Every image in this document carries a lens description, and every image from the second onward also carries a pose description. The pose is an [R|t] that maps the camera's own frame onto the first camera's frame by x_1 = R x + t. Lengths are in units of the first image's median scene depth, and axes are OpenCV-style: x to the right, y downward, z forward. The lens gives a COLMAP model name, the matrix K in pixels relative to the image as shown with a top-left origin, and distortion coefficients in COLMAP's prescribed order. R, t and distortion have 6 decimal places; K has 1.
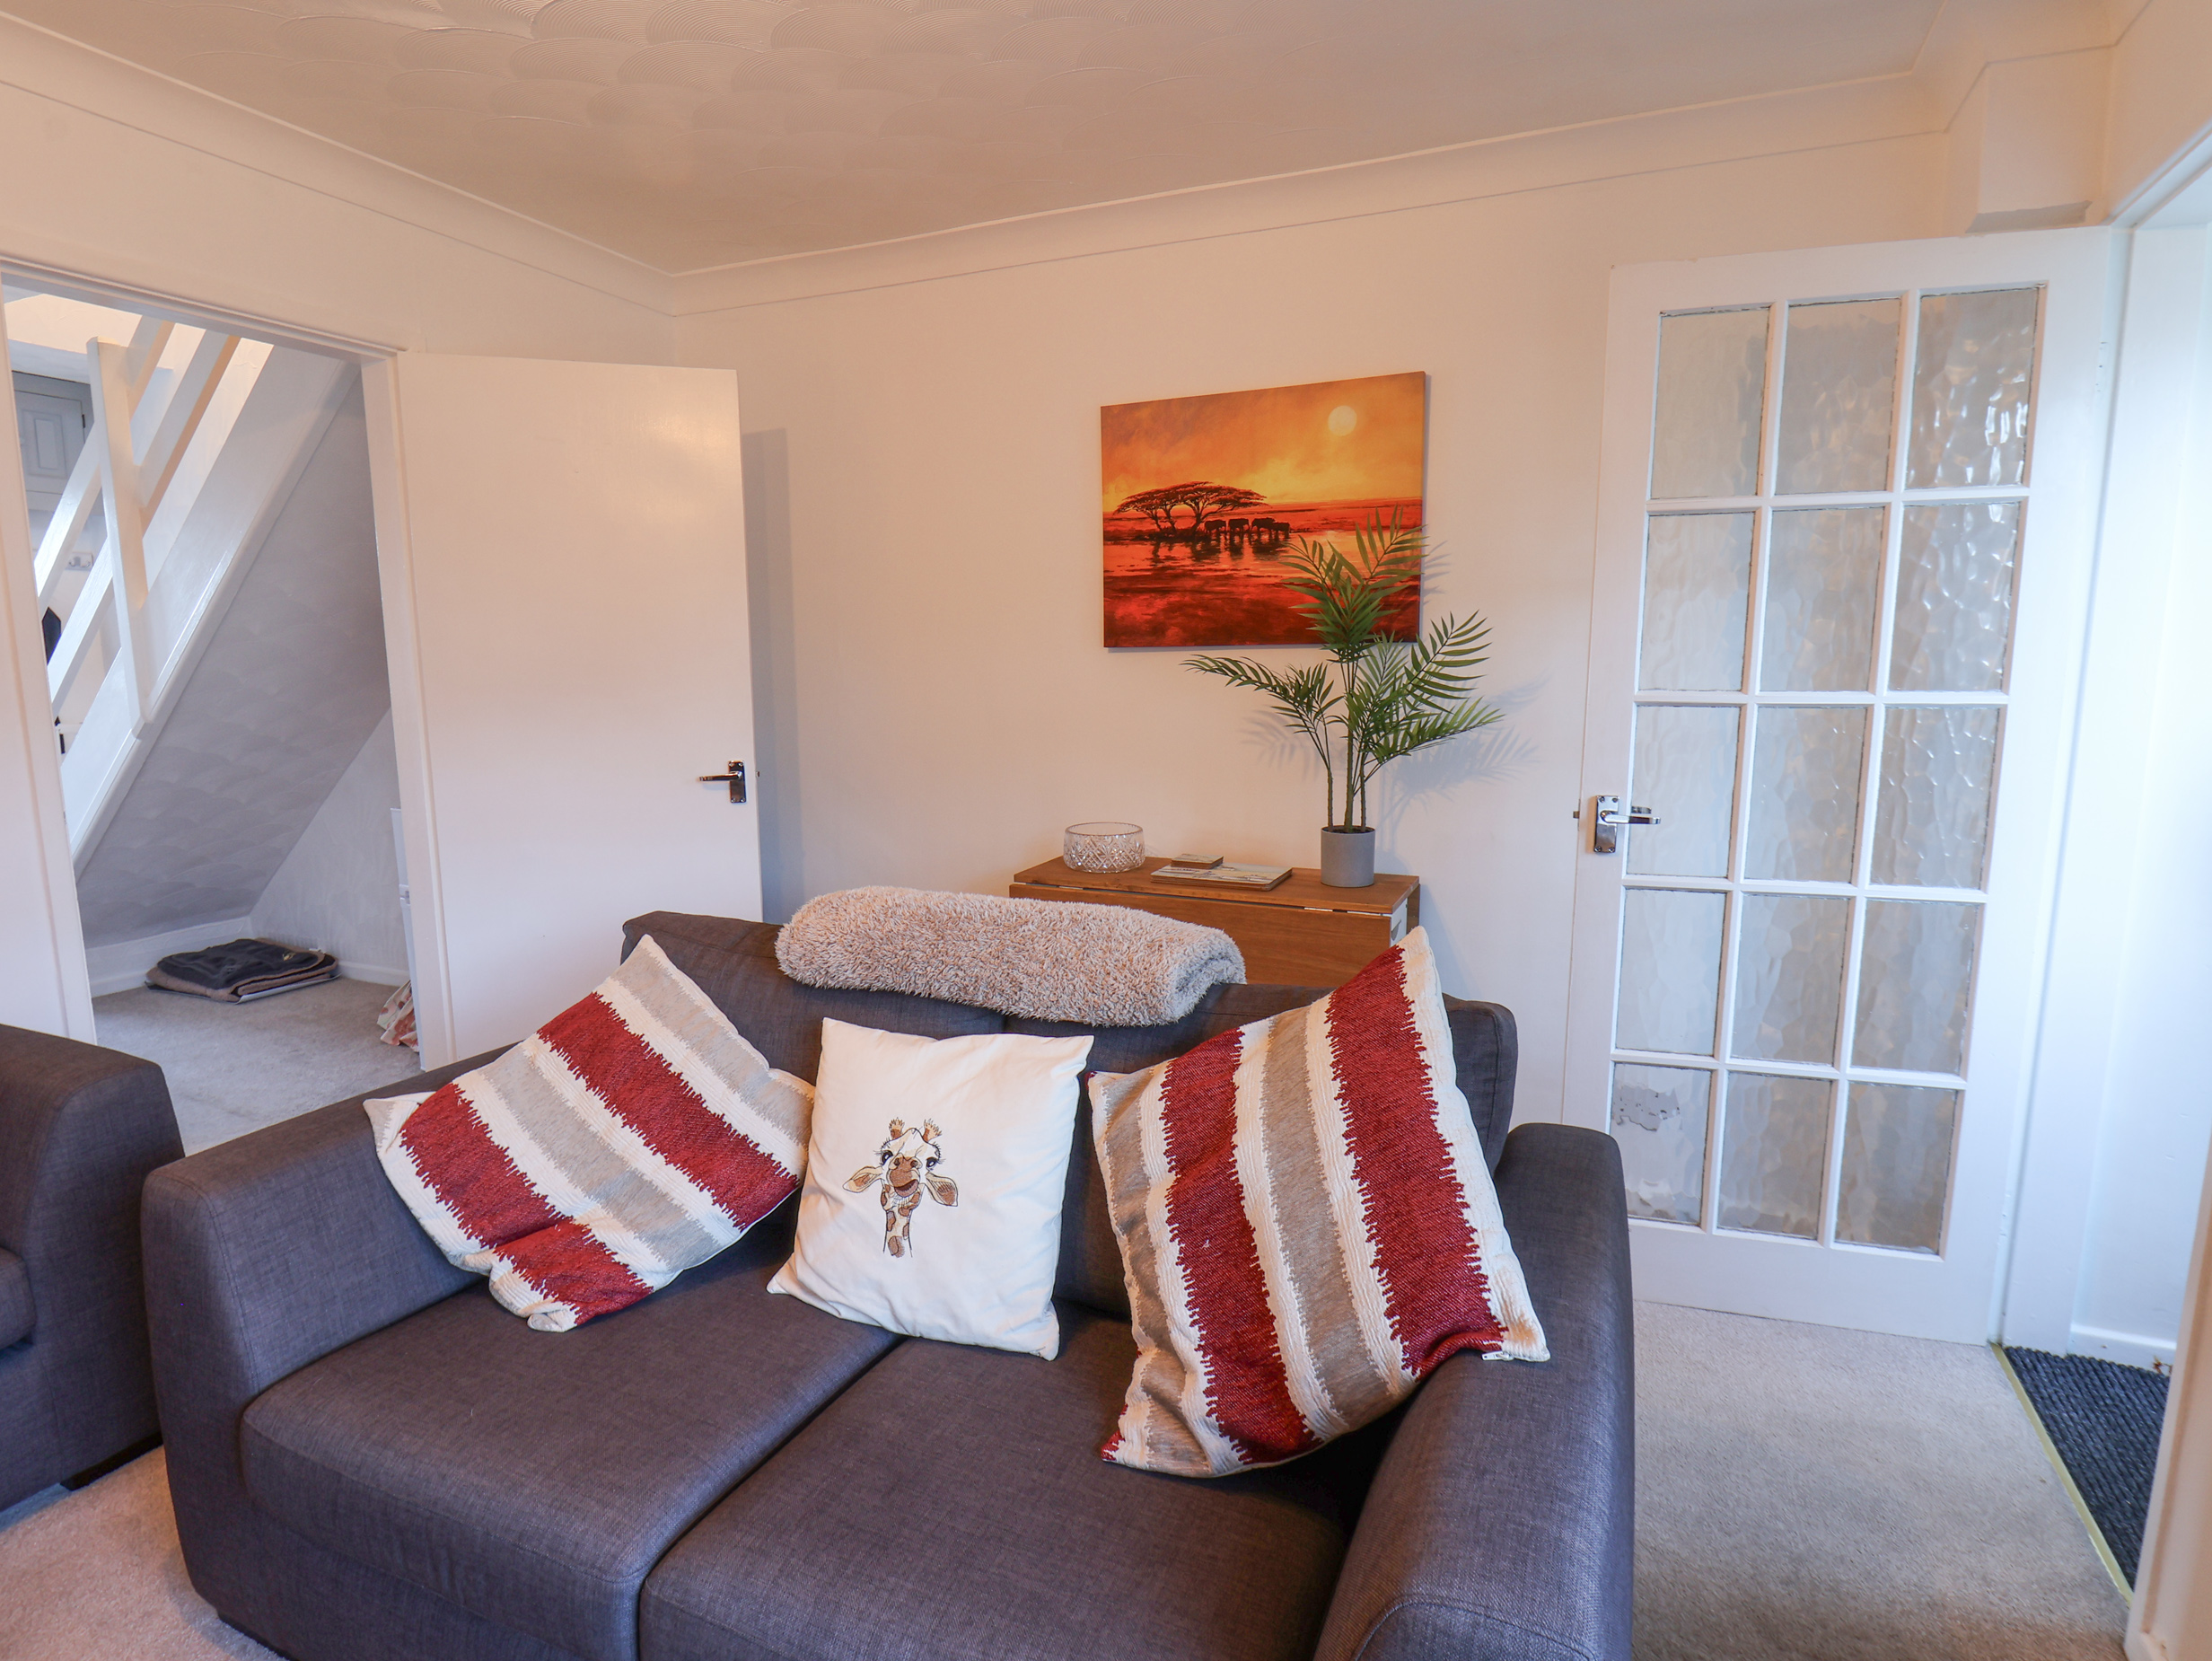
lens RADIAL K [[1156.0, 0, 1102.4], [0, 1156.0, 828.5], [0, 0, 1]] dist [0.004329, -0.013140]
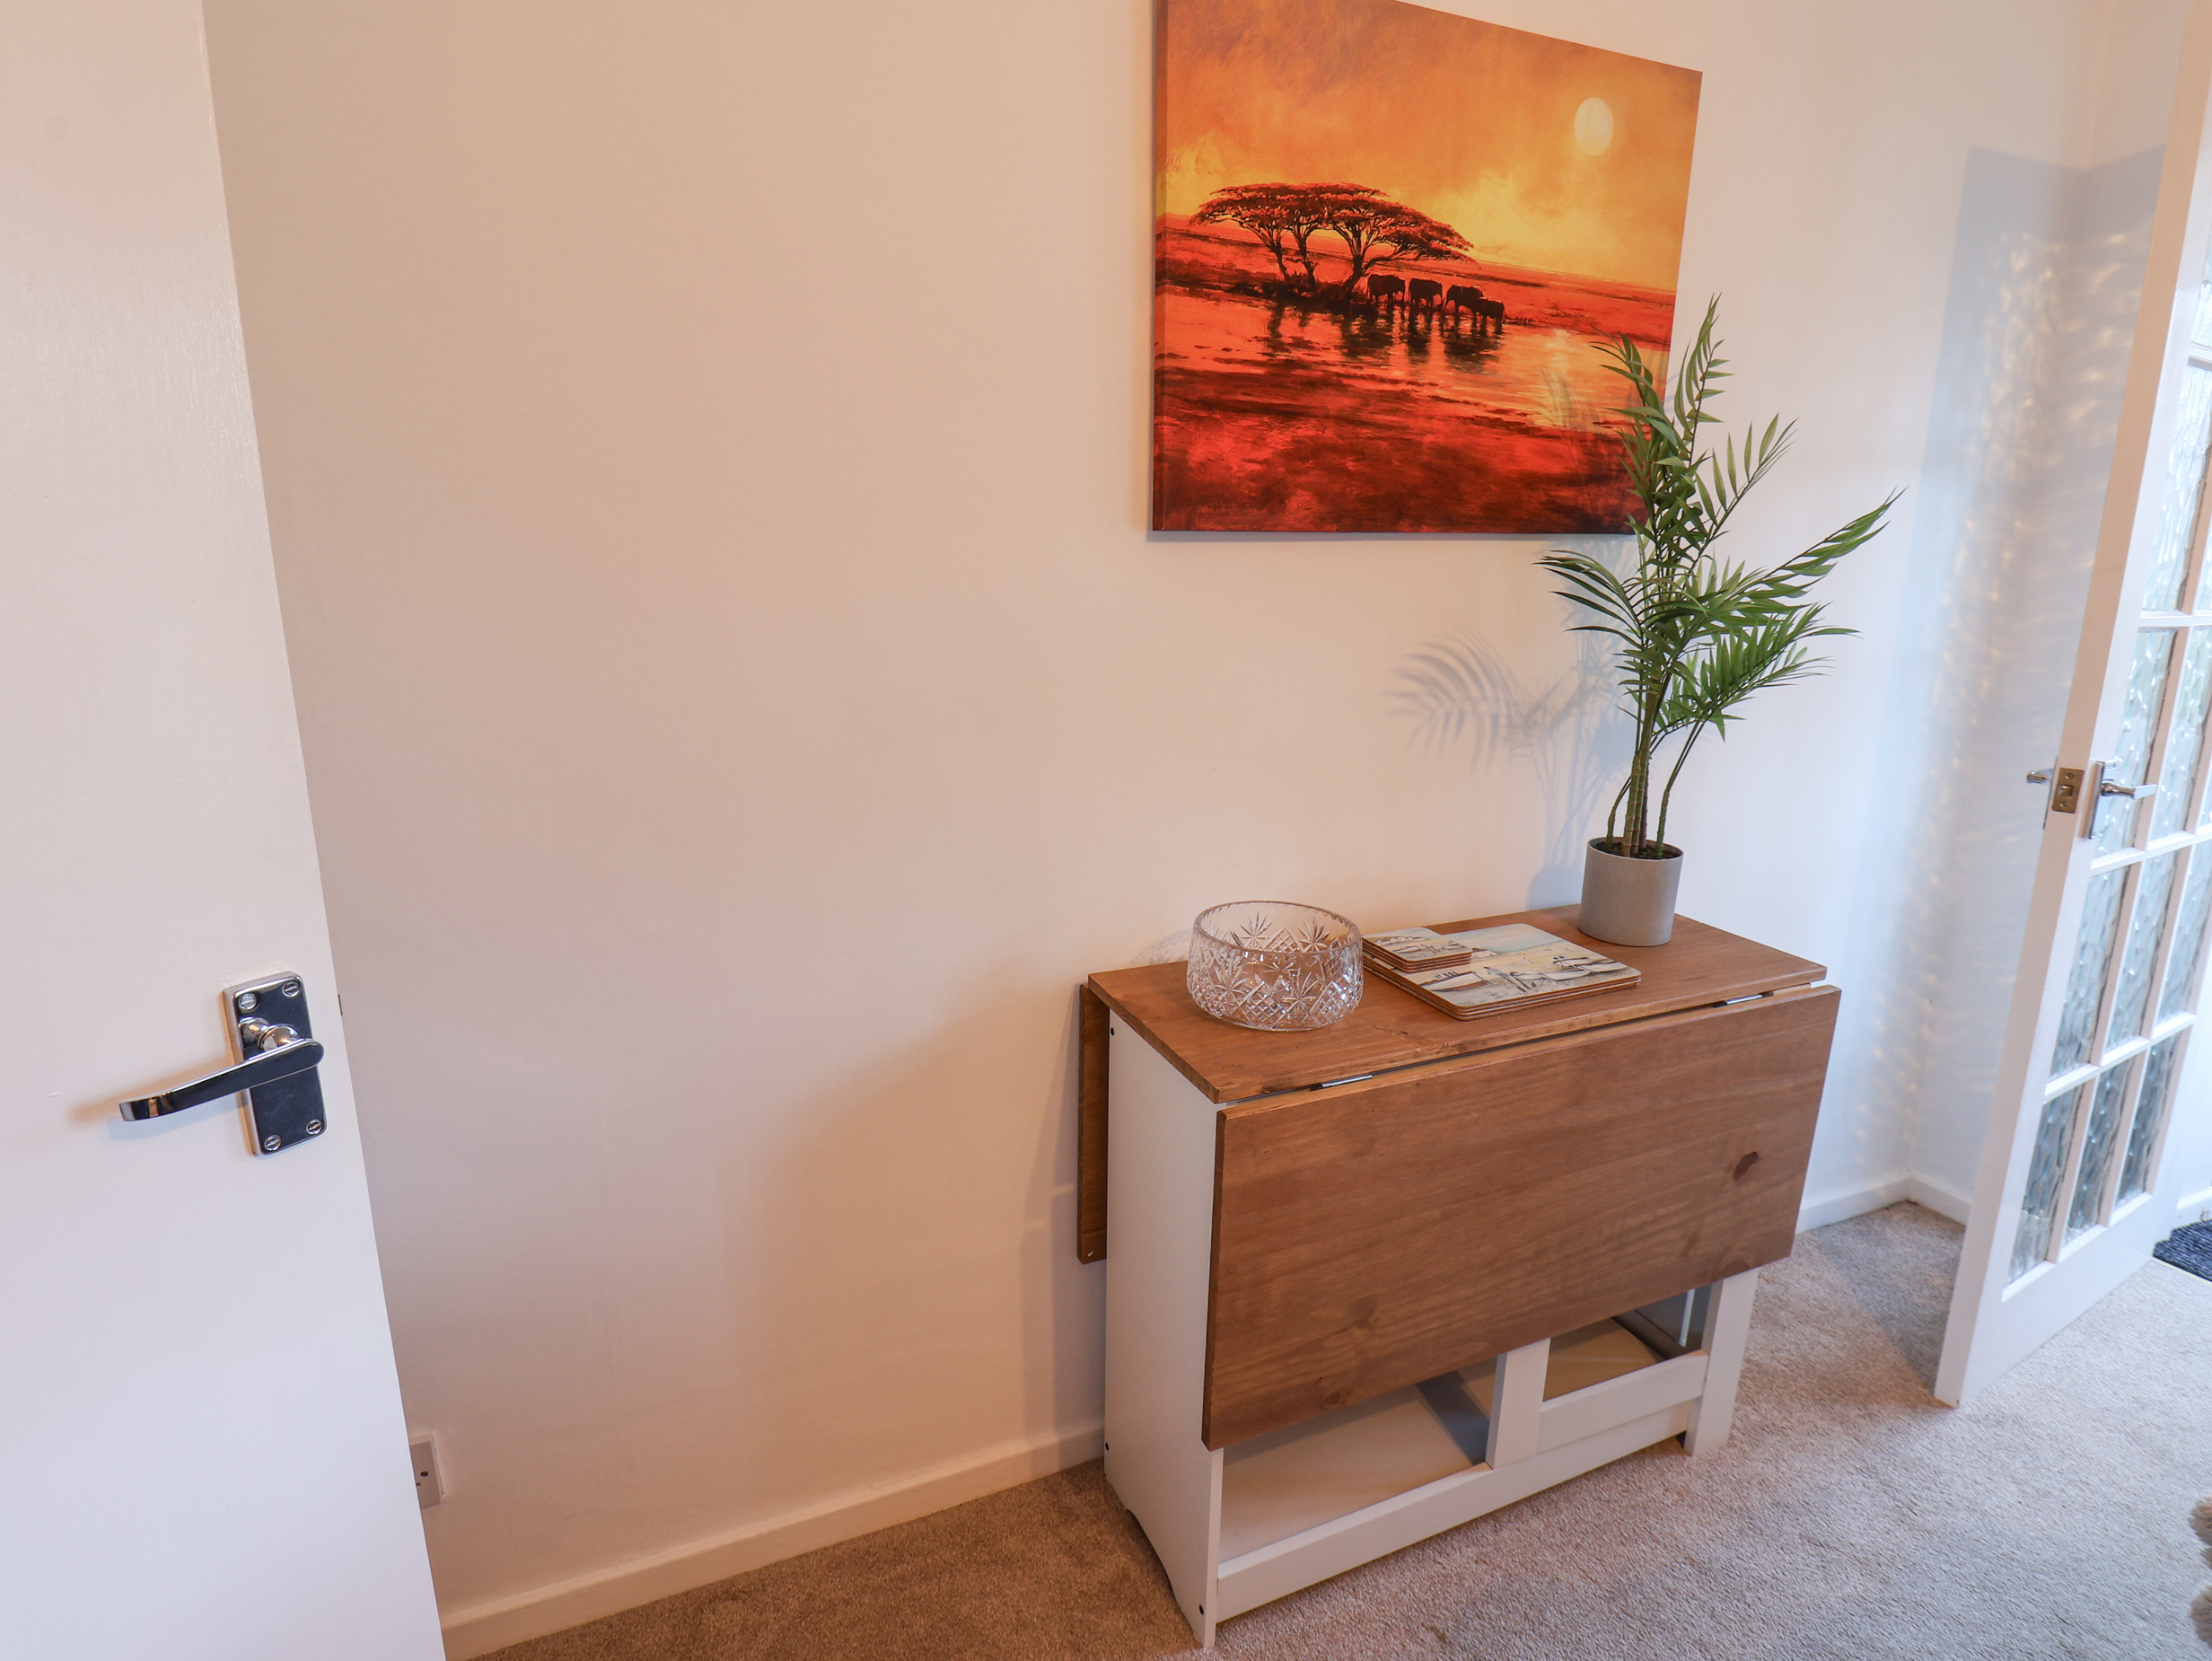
lens RADIAL K [[1156.0, 0, 1113.0], [0, 1156.0, 824.8], [0, 0, 1]] dist [0.004329, -0.013140]
pose [[0.661870, -0.158005, 0.732777, -0.380768], [0.103389, 0.987433, 0.119530, -0.103748], [-0.742454, -0.003352, 0.669888, 0.747313]]
